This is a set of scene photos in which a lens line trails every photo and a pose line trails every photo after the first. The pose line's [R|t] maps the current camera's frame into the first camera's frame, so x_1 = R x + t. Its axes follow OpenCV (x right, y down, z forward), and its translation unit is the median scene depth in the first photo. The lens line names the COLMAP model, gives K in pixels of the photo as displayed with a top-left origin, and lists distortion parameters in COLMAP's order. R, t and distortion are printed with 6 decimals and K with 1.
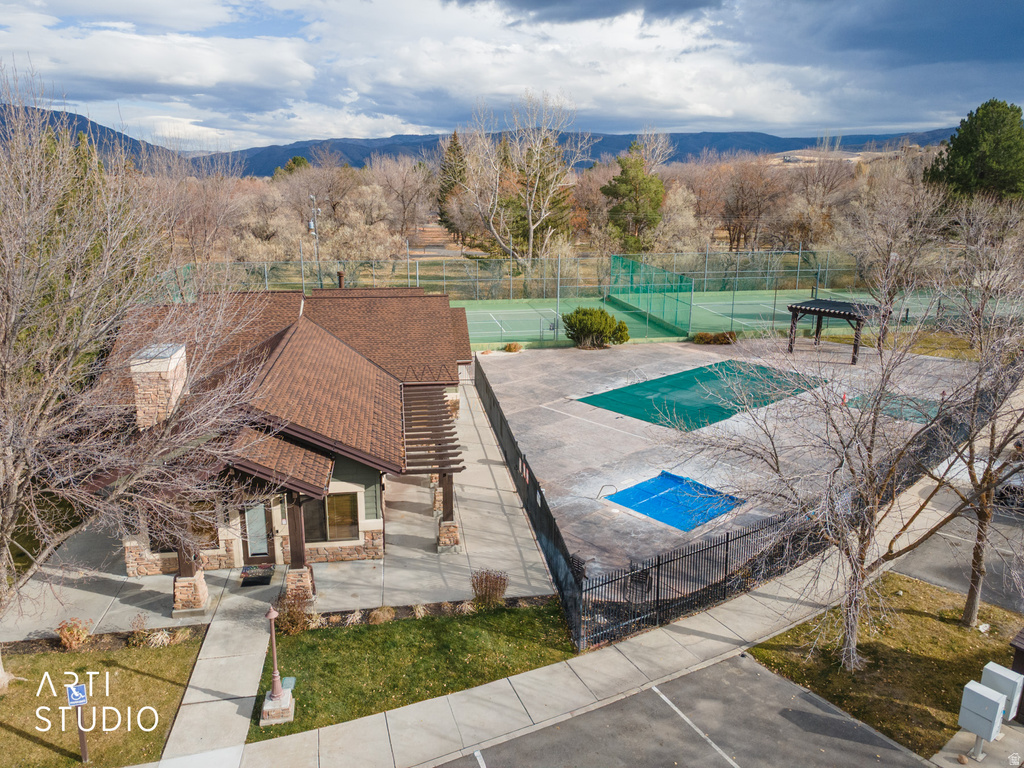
lens RADIAL K [[744.3, 0, 504.6], [0, 744.3, 378.0], [0, 0, 1]] dist [0.045715, 0.003240]
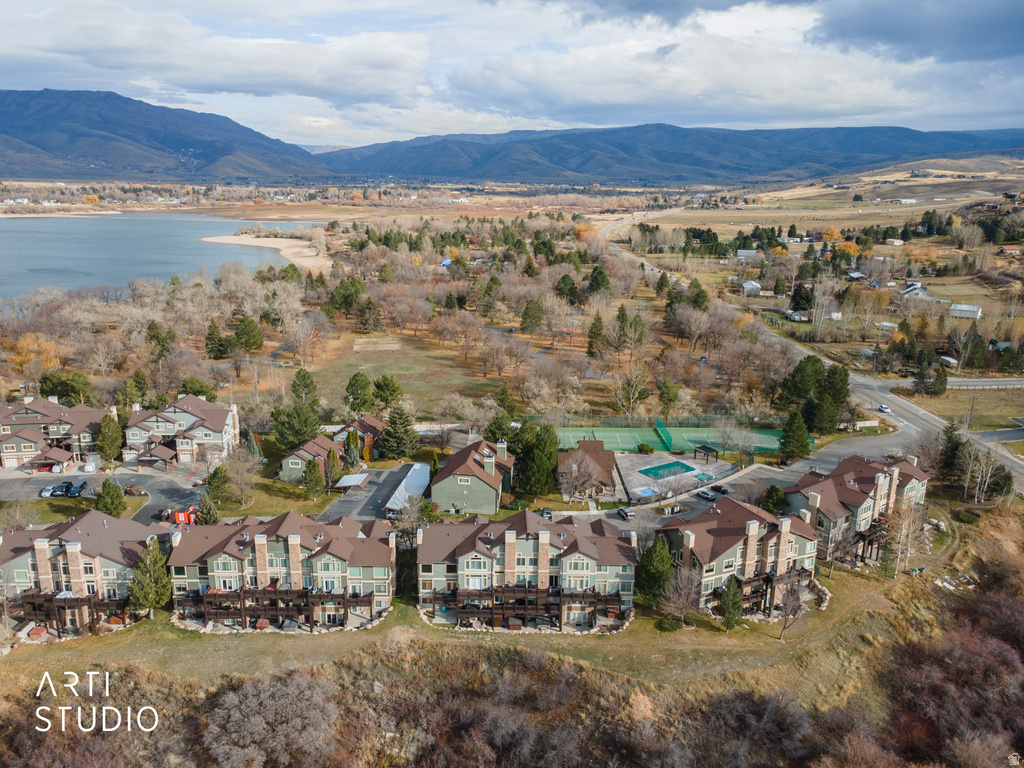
lens RADIAL K [[759.3, 0, 501.8], [0, 759.3, 377.9], [0, 0, 1]] dist [0.024062, 0.047958]
pose [[0.988816, 0.046315, -0.141766, -0.096346], [-0.045512, 0.998924, 0.008899, -0.566105], [0.142026, -0.002347, 0.989860, -3.902260]]
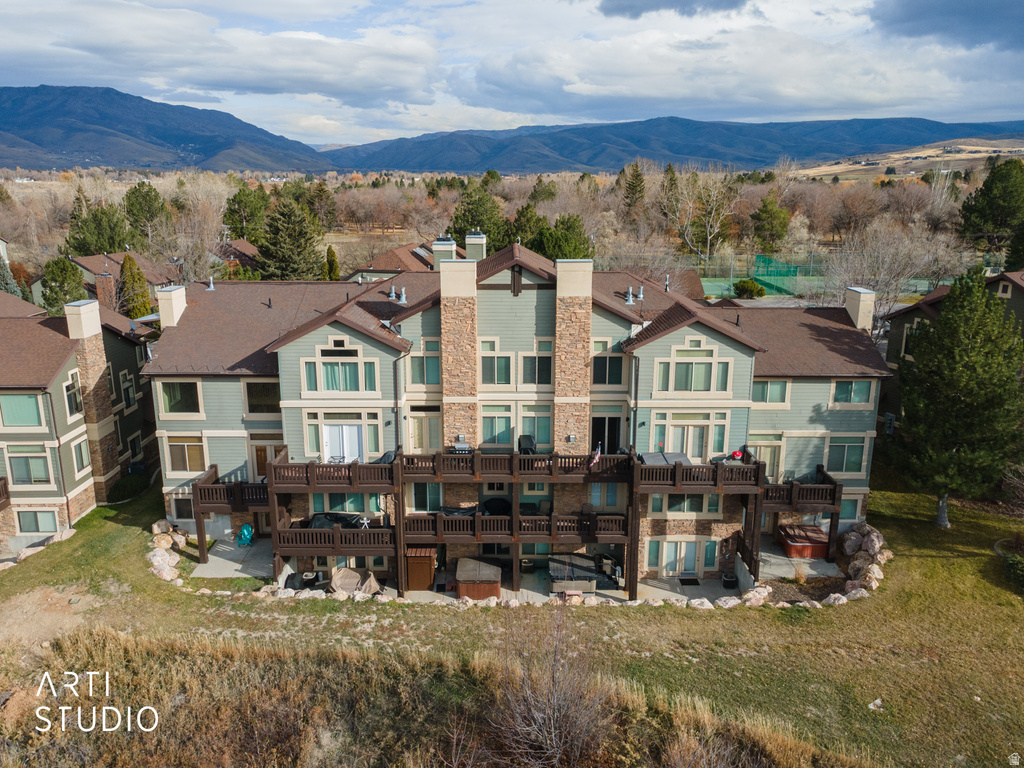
lens RADIAL K [[774.2, 0, 512.9], [0, 774.2, 369.3], [0, 0, 1]] dist [0.014831, 0.062507]
pose [[0.989096, 0.035170, -0.143010, -0.278979], [-0.036451, 0.999315, -0.006347, 0.252892], [0.142689, 0.011491, 0.989701, -1.635338]]
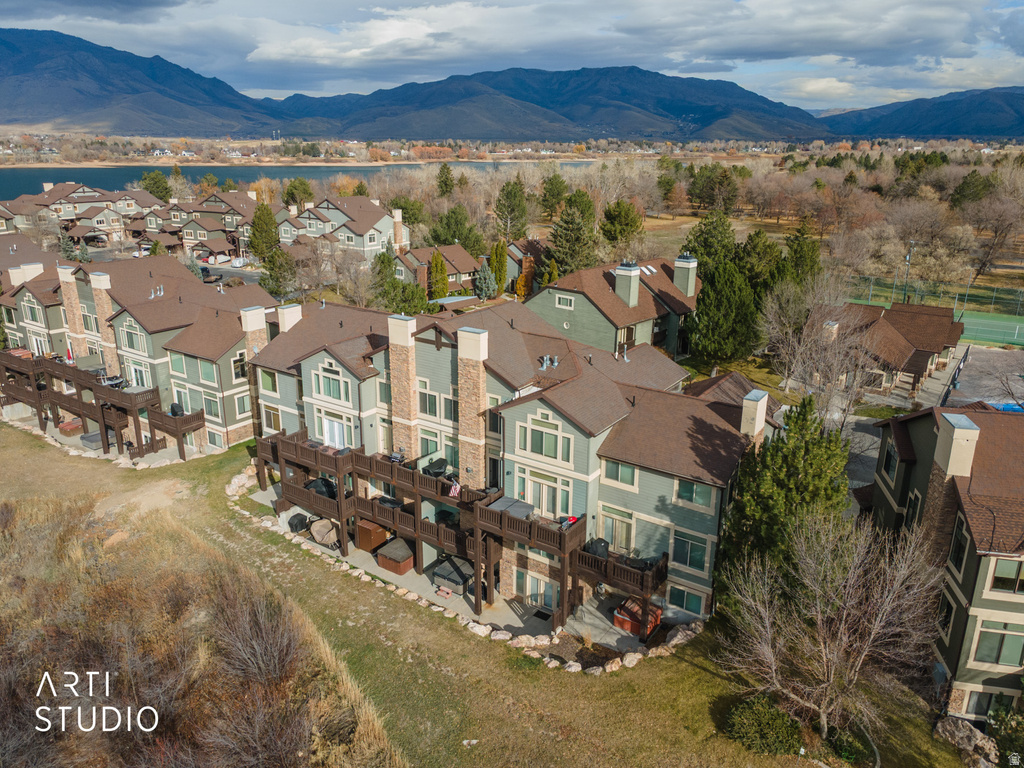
lens RADIAL K [[744.3, 0, 504.6], [0, 744.3, 378.0], [0, 0, 1]] dist [0.045715, 0.003240]
pose [[0.724260, 0.210238, -0.656694, 0.444544], [-0.177499, 0.977134, 0.117065, 0.040795], [0.666289, 0.031777, 0.745016, -1.487558]]
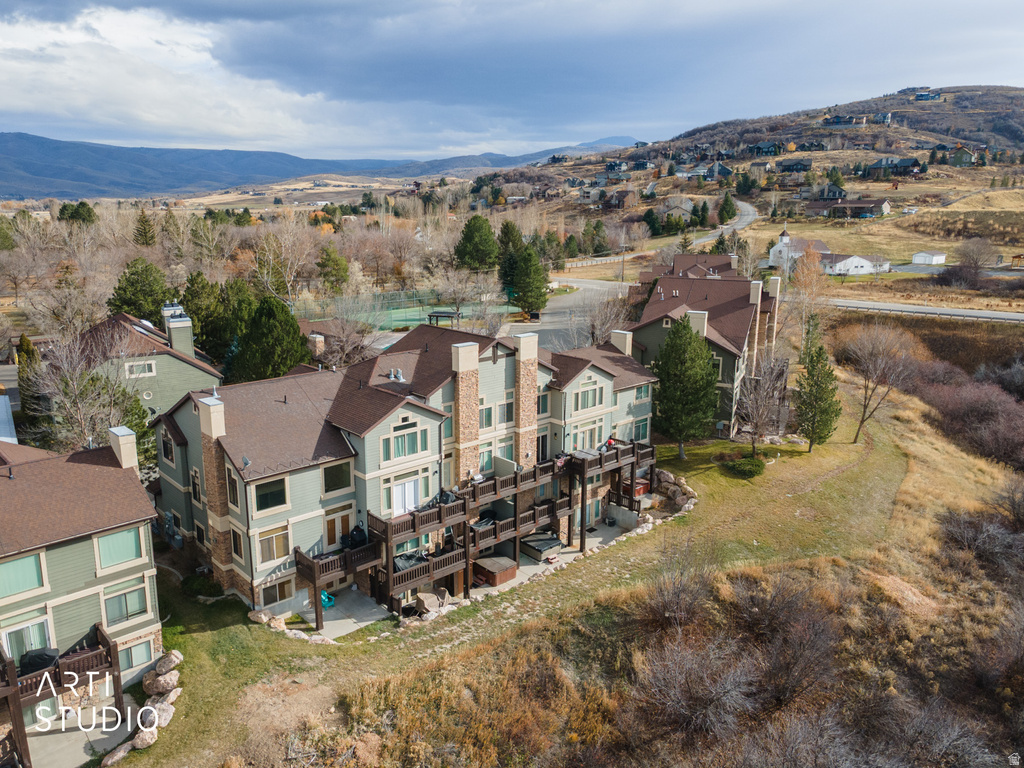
lens RADIAL K [[759.3, 0, 501.8], [0, 759.3, 377.9], [0, 0, 1]] dist [0.024062, 0.047958]
pose [[0.834289, -0.123990, 0.537203, -1.132880], [0.138164, 0.990310, 0.013998, 0.162611], [-0.533734, 0.062544, 0.843337, -1.819890]]
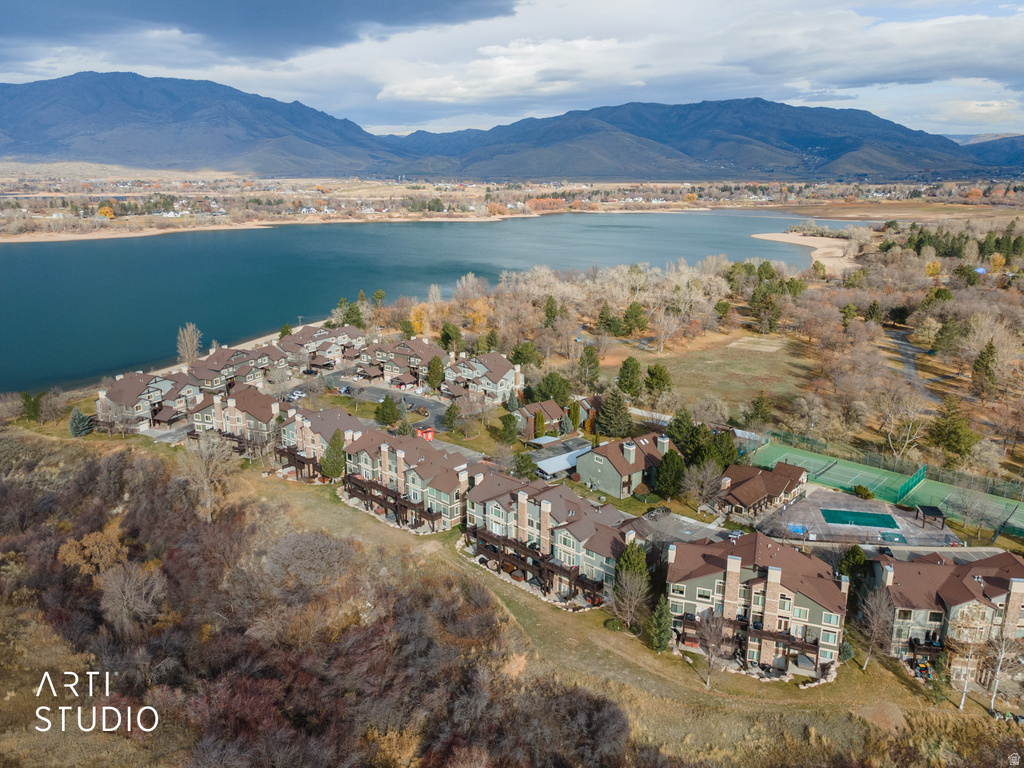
lens RADIAL K [[759.3, 0, 501.8], [0, 759.3, 377.9], [0, 0, 1]] dist [0.024062, 0.047958]
pose [[0.613032, 0.204876, -0.763032, 2.092852], [-0.195363, 0.975109, 0.104861, -0.778516], [0.765523, 0.084786, 0.637798, -3.130537]]
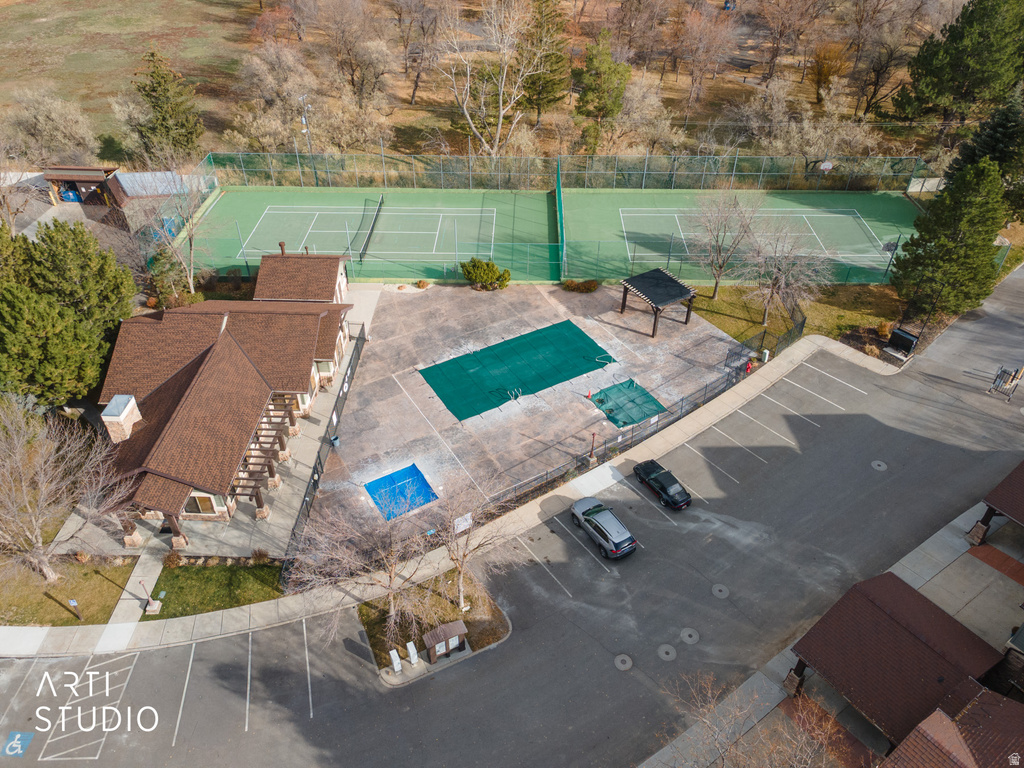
lens RADIAL K [[744.3, 0, 504.6], [0, 744.3, 378.0], [0, 0, 1]] dist [0.045715, 0.003240]
pose [[0.983048, 0.113865, -0.143706, 0.472334], [-0.046182, 0.912288, 0.406937, -0.562537], [0.177437, -0.393402, 0.902081, -0.321969]]
